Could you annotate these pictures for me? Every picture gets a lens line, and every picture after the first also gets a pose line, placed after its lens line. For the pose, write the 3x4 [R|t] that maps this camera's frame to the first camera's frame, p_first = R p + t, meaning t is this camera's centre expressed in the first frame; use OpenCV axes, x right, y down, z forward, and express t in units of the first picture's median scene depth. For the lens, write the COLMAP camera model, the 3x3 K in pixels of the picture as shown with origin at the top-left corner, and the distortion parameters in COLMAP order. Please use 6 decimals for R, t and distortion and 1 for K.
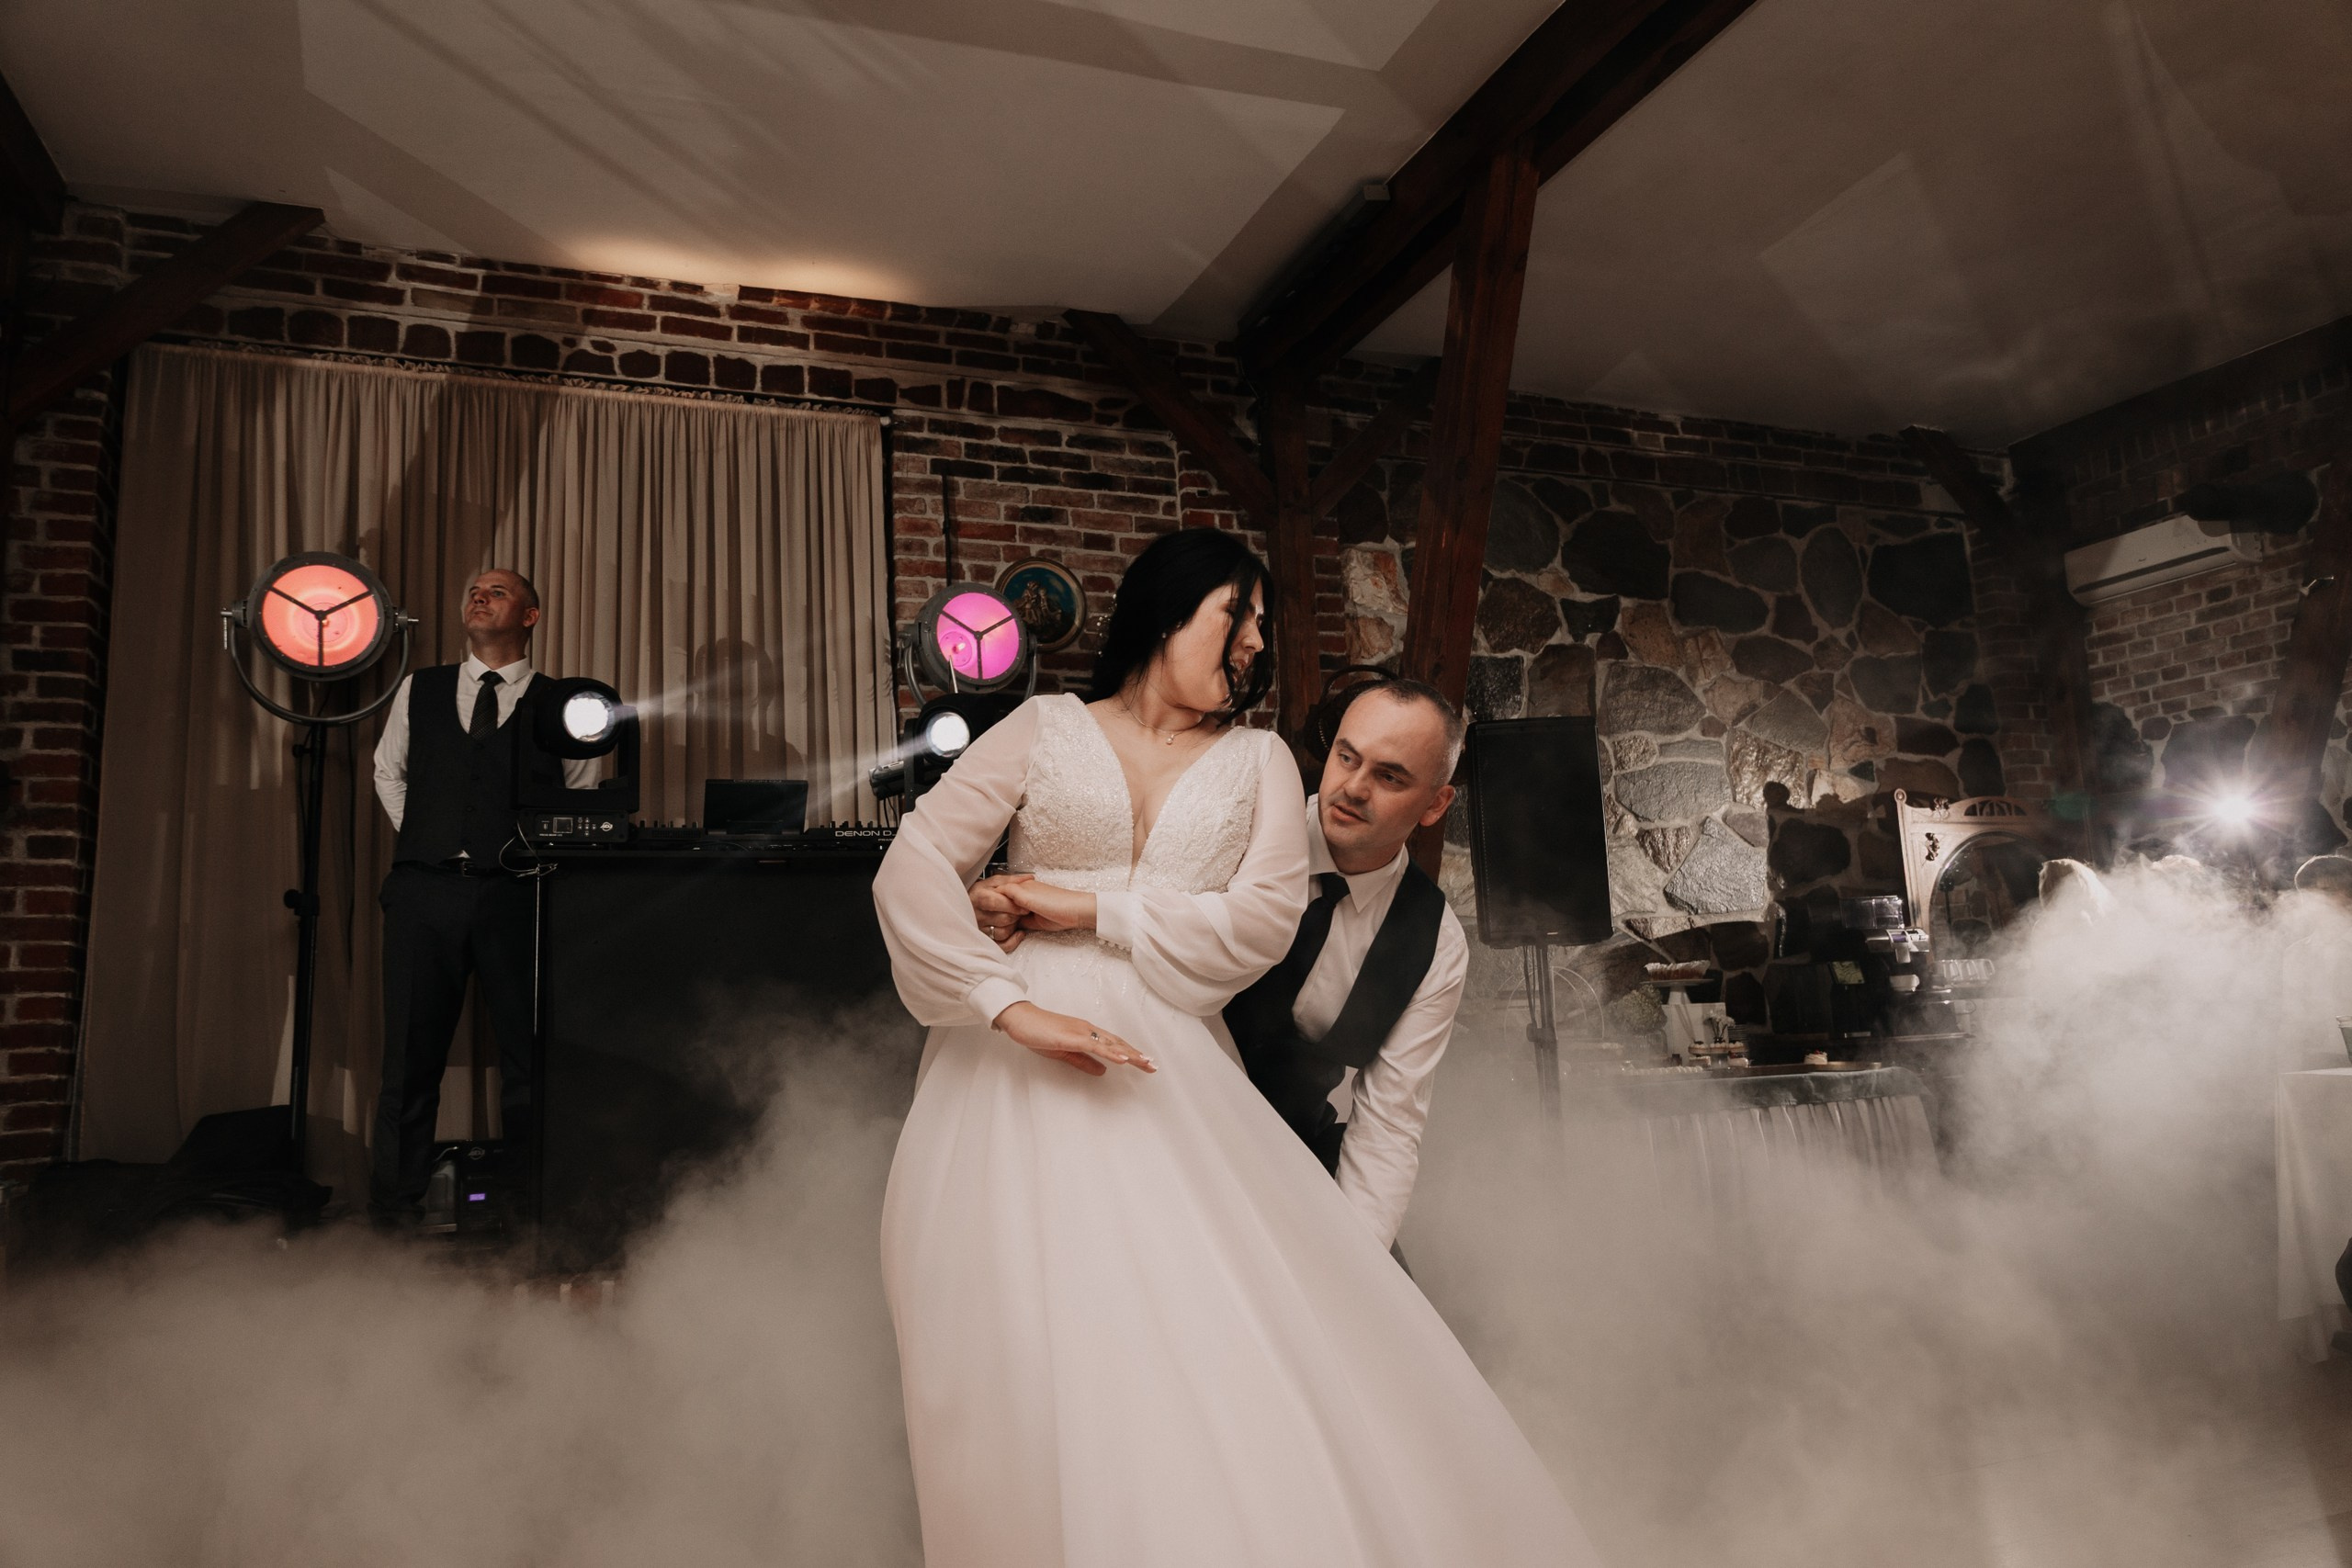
lens RADIAL K [[1564.1, 0, 1173.5], [0, 1564.1, 787.4], [0, 0, 1]] dist [-0.000219, -0.007464]
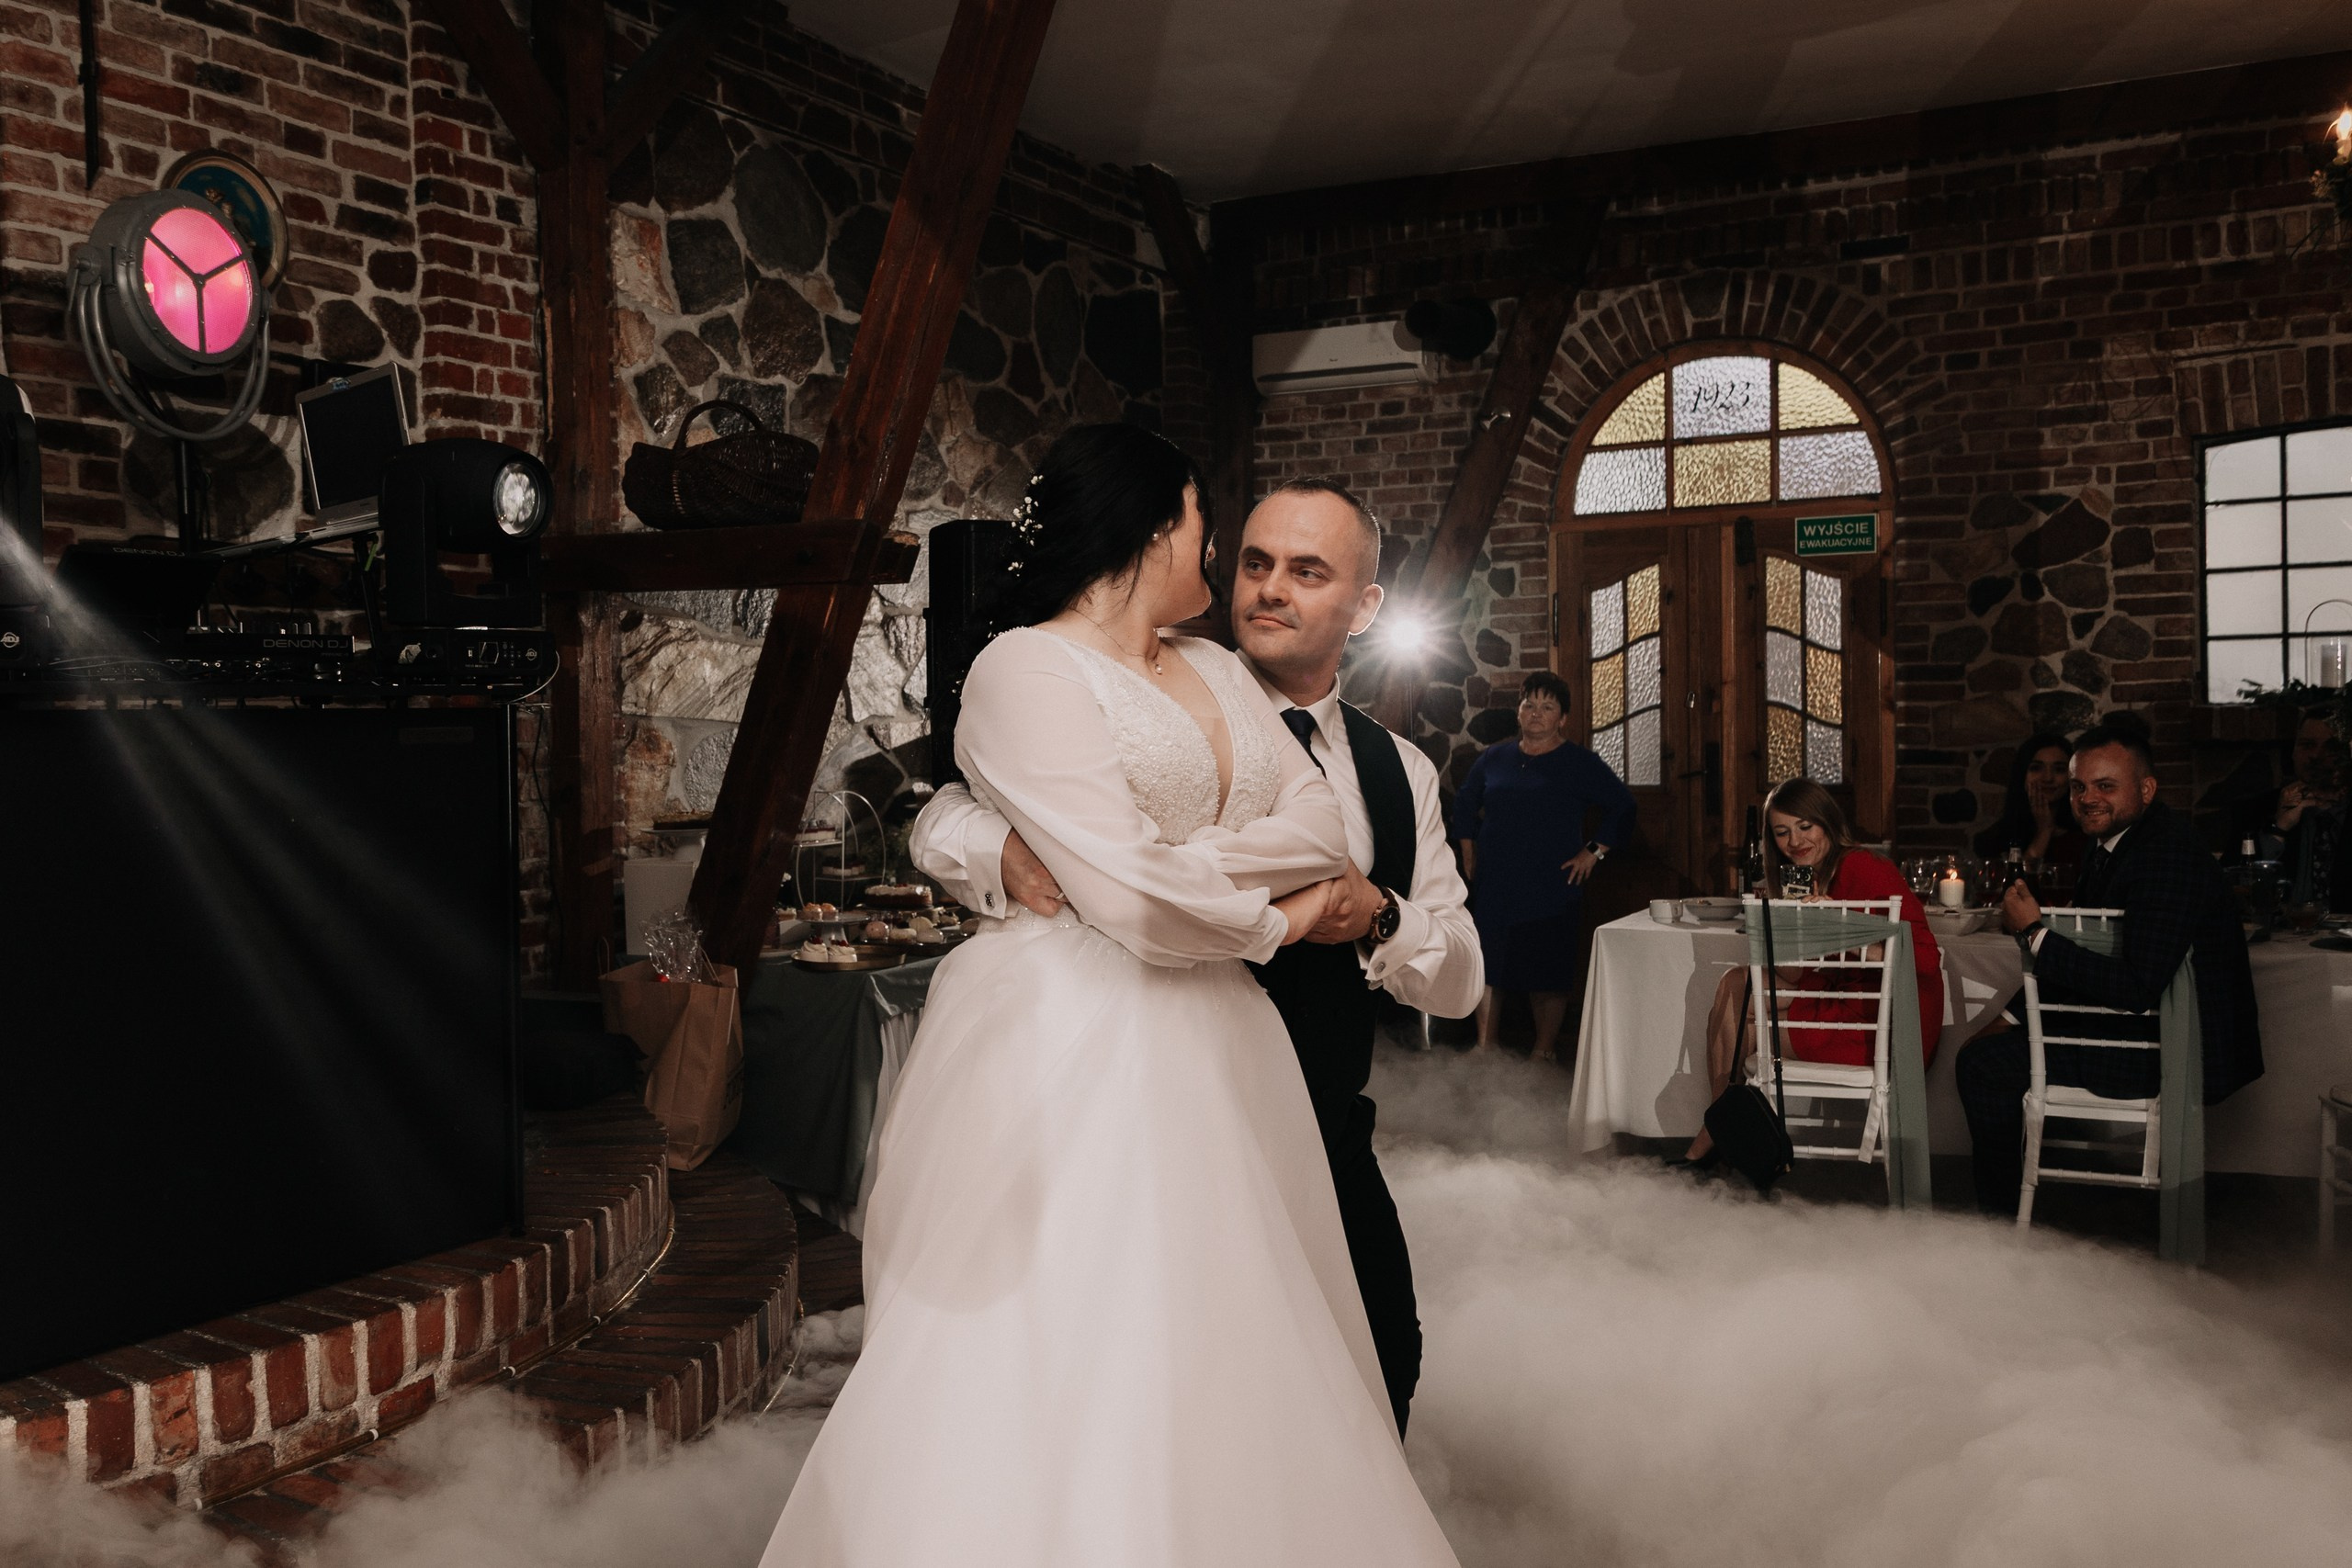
lens RADIAL K [[2015.2, 0, 1085.0], [0, 2015.2, 786.6], [0, 0, 1]] dist [-0.003622, -0.004550]
pose [[0.788693, 0.009382, 0.614716, -0.301746], [-0.111830, 0.985392, 0.128441, -0.036163], [-0.604531, -0.170044, 0.778221, 0.109305]]
